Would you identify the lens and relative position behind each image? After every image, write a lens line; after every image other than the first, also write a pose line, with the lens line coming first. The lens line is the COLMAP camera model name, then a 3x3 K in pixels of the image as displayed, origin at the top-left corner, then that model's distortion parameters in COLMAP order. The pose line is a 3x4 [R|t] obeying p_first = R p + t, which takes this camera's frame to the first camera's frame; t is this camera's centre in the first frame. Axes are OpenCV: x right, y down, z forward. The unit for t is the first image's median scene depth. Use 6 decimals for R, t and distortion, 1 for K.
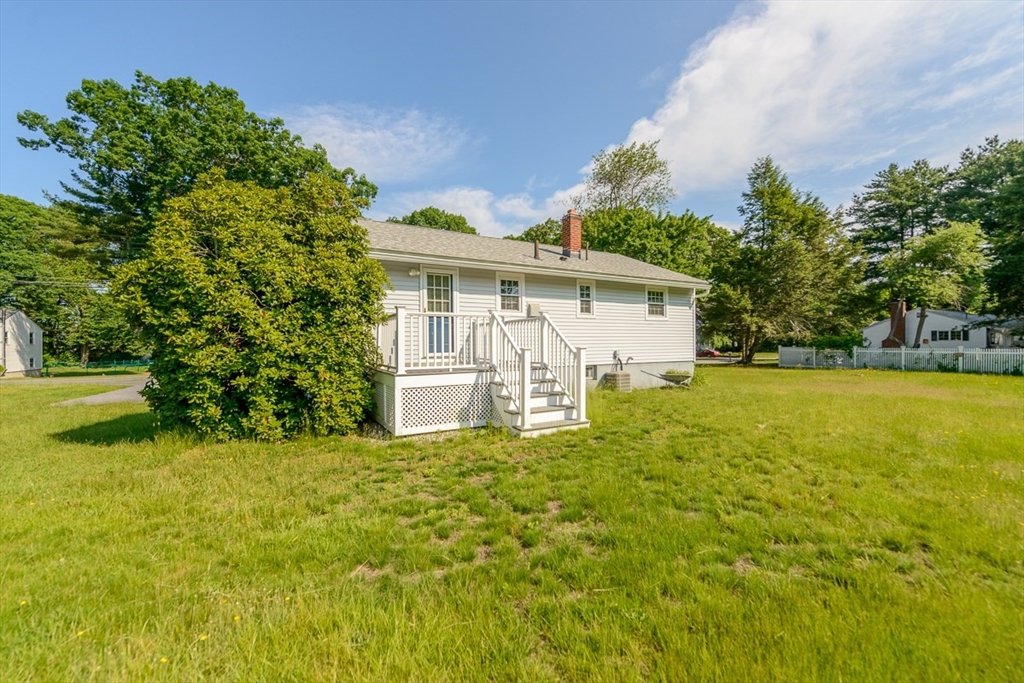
lens RADIAL K [[408.0, 0, 512.0], [0, 408.0, 341.5], [0, 0, 1]] dist [0.001282, -0.000250]
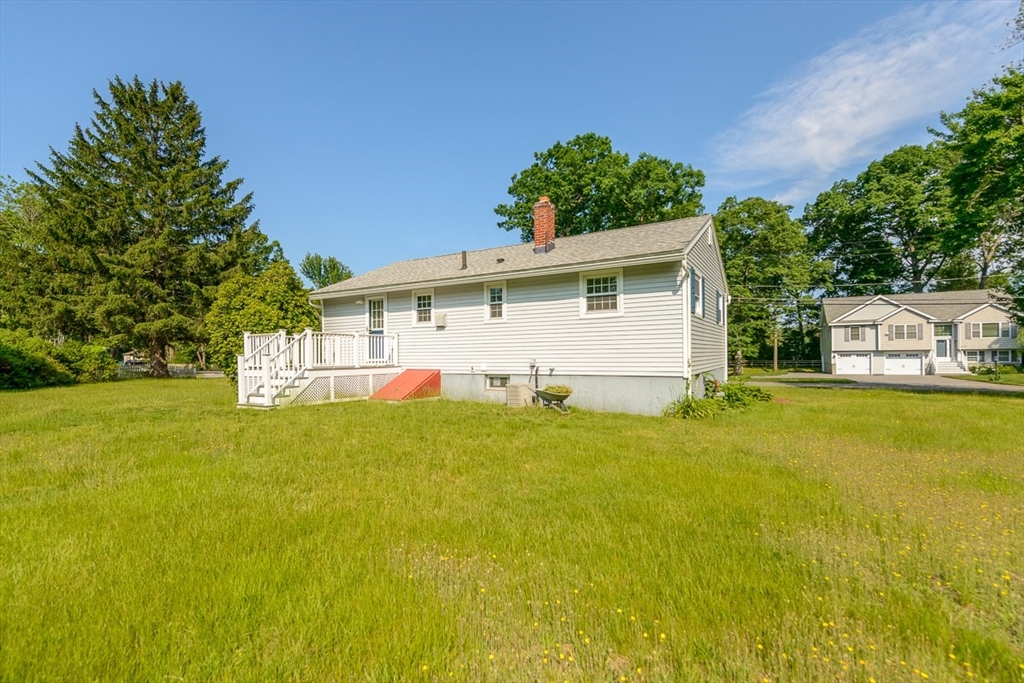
lens RADIAL K [[461.3, 0, 510.0], [0, 461.3, 355.8], [0, 0, 1]] dist [0.025019, -0.009996]
pose [[0.488433, 0.000854, -0.872601, 0.983066], [0.005866, 0.999974, 0.004262, 0.010447], [0.872581, -0.007201, 0.488415, 0.462946]]
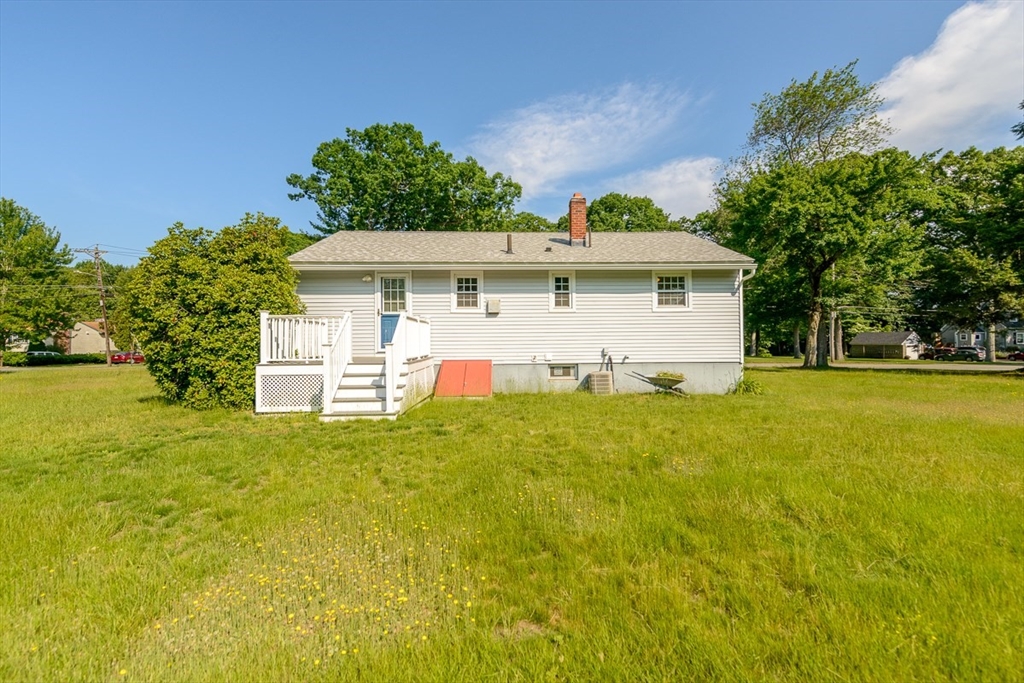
lens RADIAL K [[440.4, 0, 510.6], [0, 440.4, 331.8], [0, 0, 1]] dist [0.003027, 0.000017]
pose [[0.882357, -0.009440, -0.470486, 0.483795], [0.003011, 0.999892, -0.014415, 0.000375], [0.470571, 0.011302, 0.882290, 0.065888]]
